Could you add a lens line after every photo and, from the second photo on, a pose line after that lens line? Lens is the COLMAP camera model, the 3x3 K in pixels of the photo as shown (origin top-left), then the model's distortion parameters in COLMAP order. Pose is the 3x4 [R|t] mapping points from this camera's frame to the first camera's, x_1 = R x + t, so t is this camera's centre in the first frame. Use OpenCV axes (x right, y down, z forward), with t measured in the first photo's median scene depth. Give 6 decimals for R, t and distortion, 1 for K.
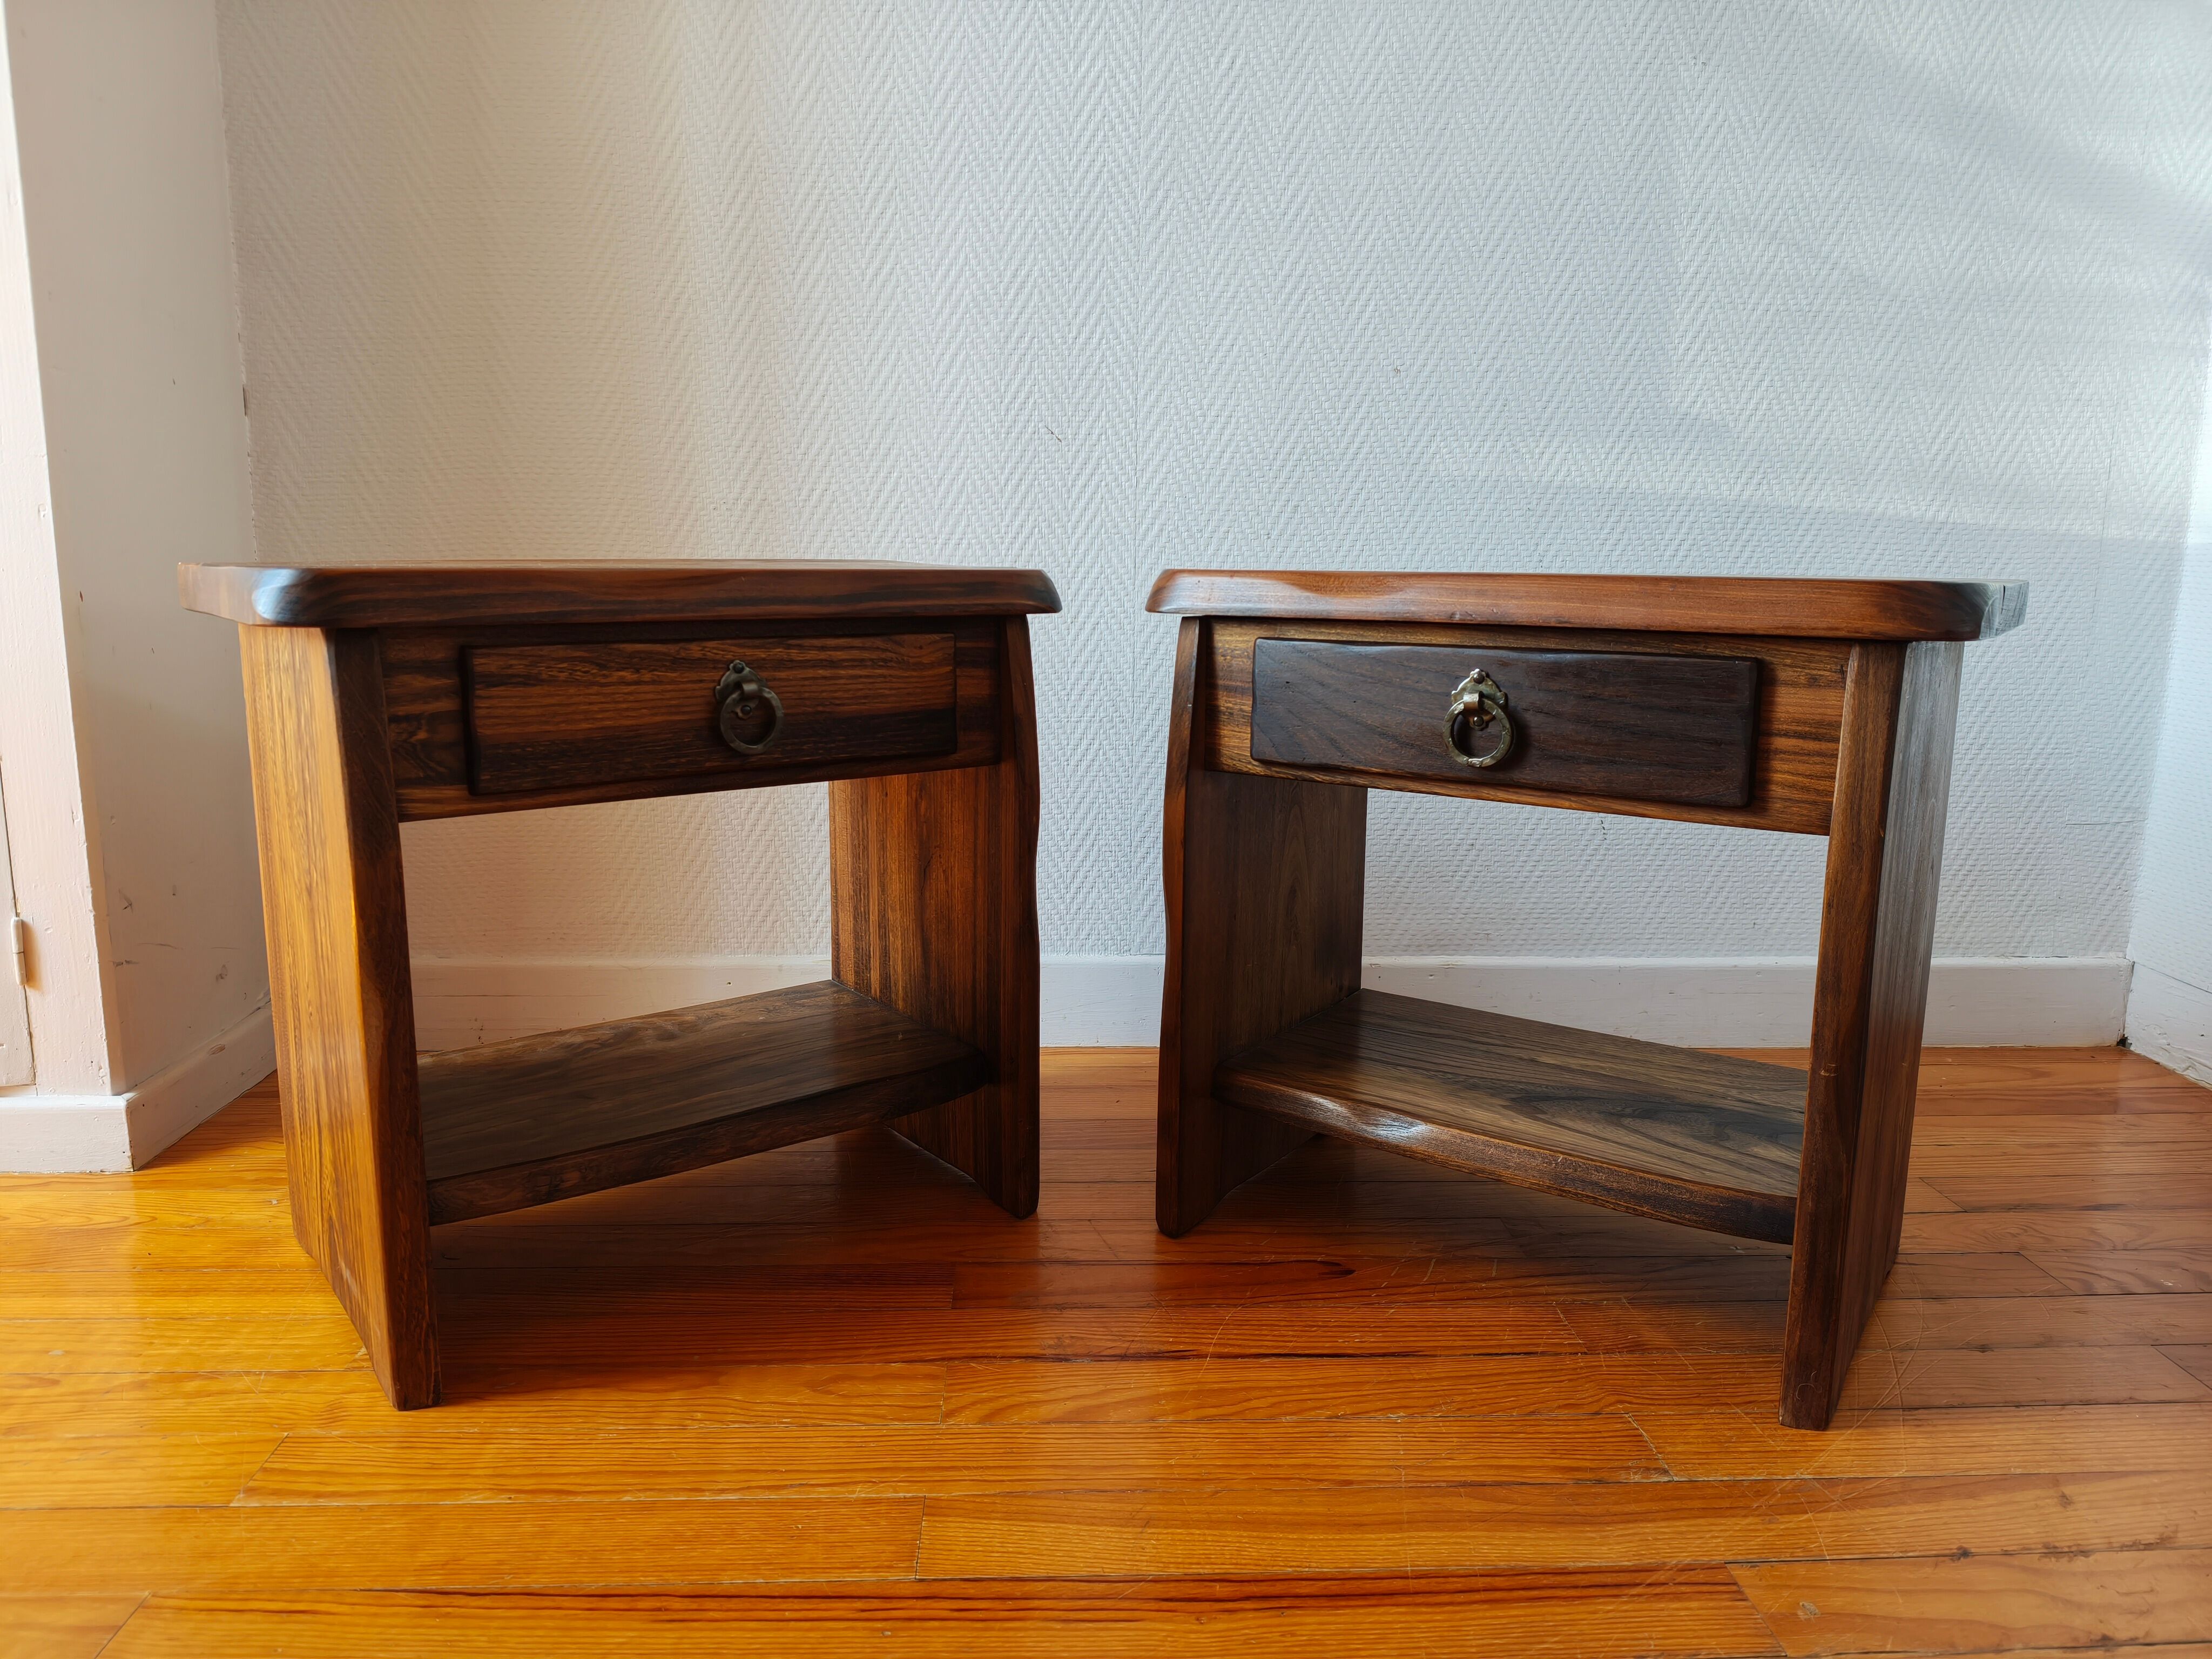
lens RADIAL K [[1559.4, 0, 1111.5], [0, 1559.4, 806.6], [0, 0, 1]] dist [0.009753, -0.031662]
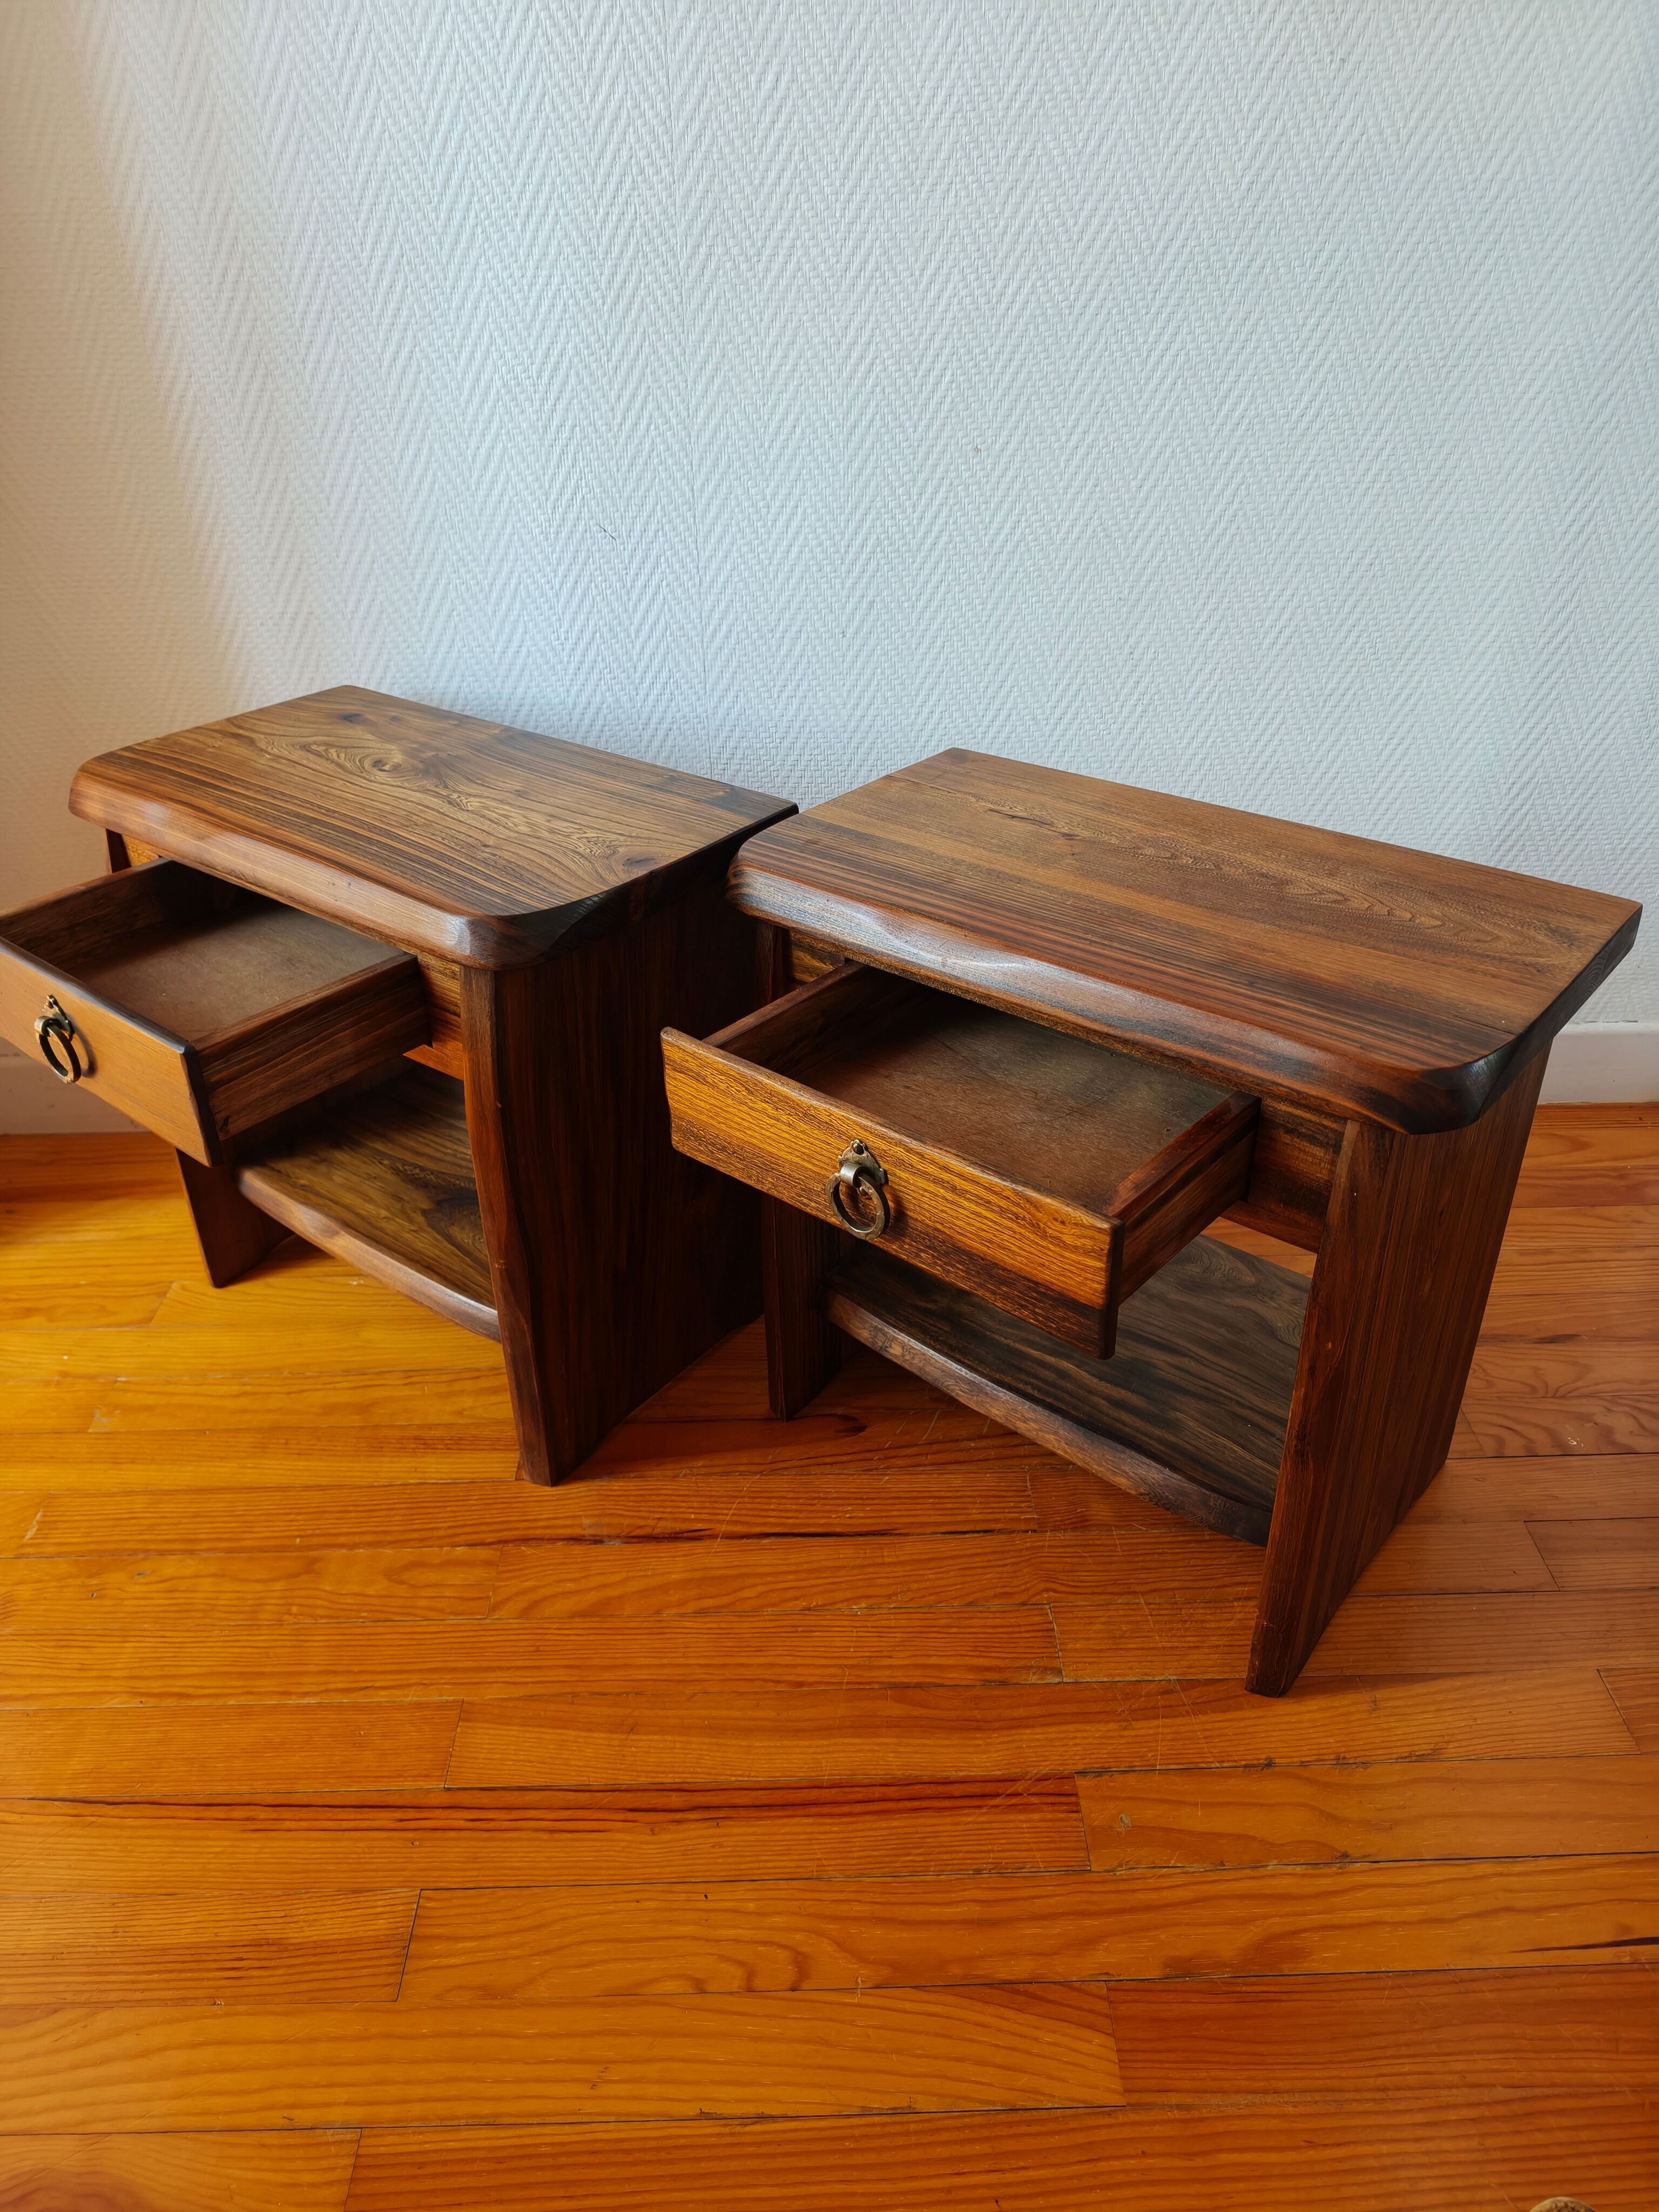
lens RADIAL K [[1559.4, 0, 846.4], [0, 1559.4, 1118.0], [0, 0, 1]] dist [0.009753, -0.031662]
pose [[0.999449, -0.007884, -0.032237, 0.137089], [0.019488, 0.925680, 0.377806, -0.272220], [0.026863, -0.378226, 0.925323, 0.006668]]
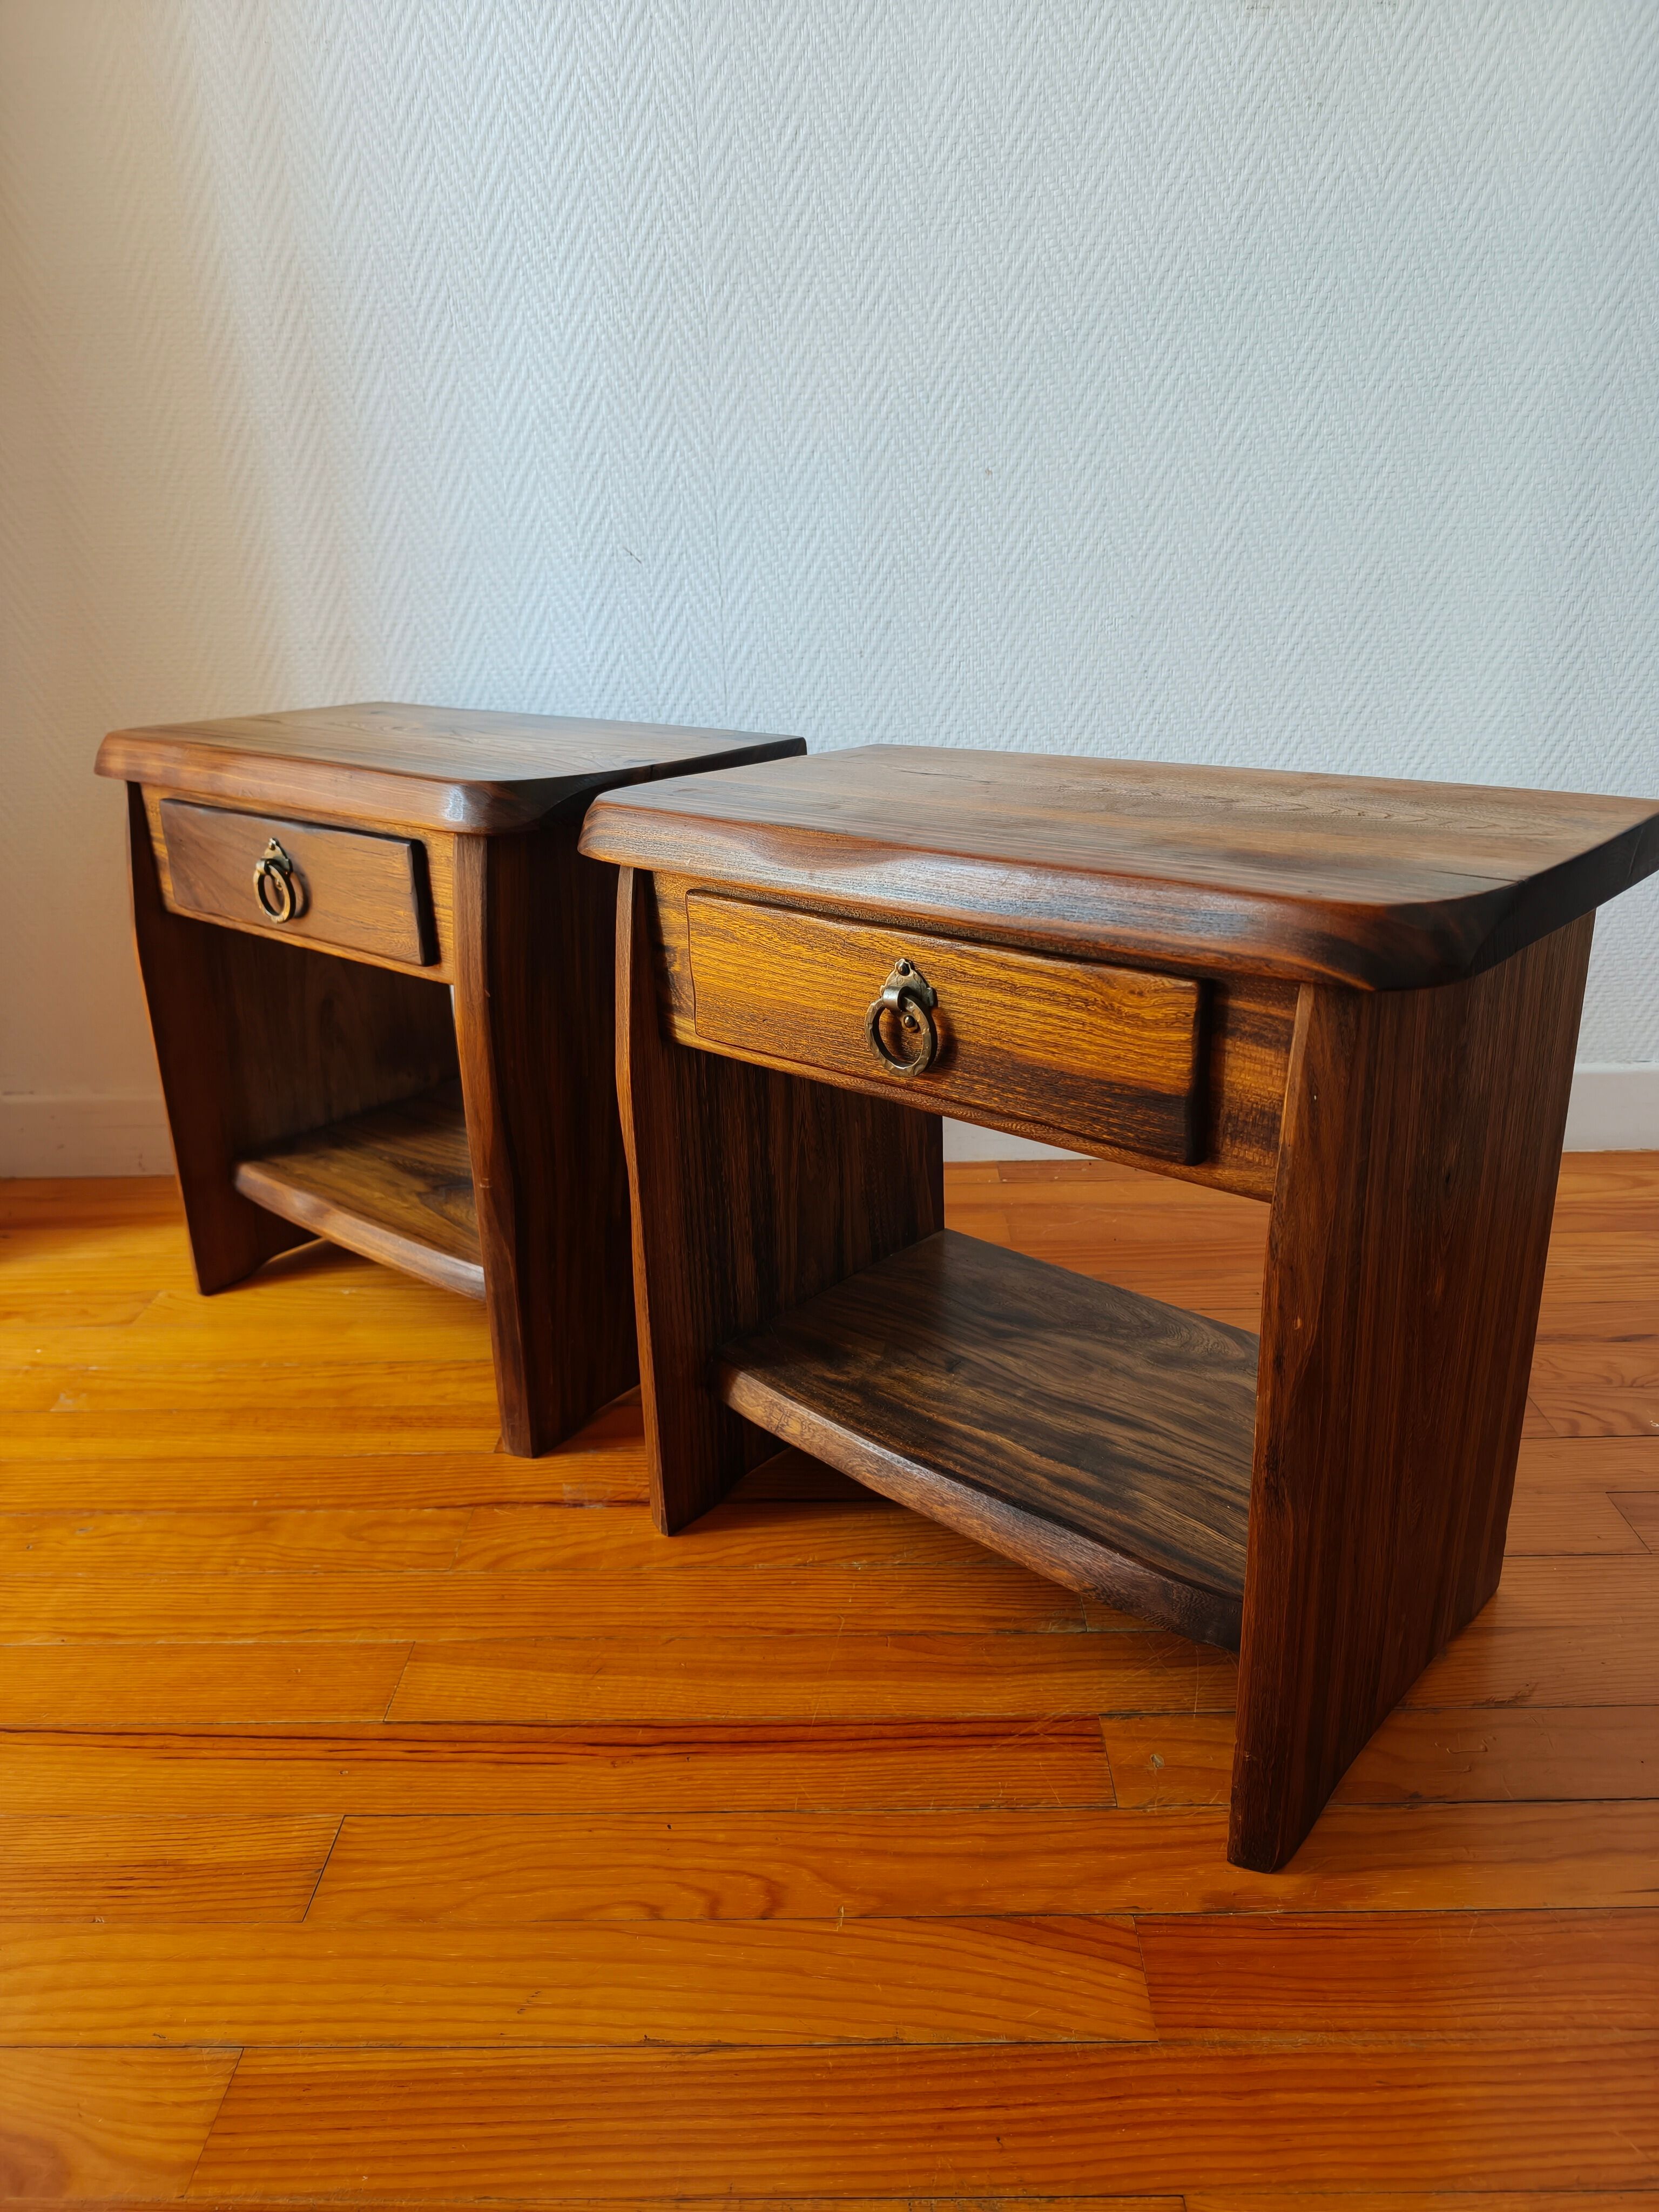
lens RADIAL K [[1559.4, 0, 845.0], [0, 1559.4, 1111.7], [0, 0, 1]] dist [0.009753, -0.031662]
pose [[0.997593, -0.013793, -0.067959, 0.160054], [0.026763, 0.980670, 0.193832, -0.086801], [0.063971, -0.195184, 0.978678, -0.011543]]
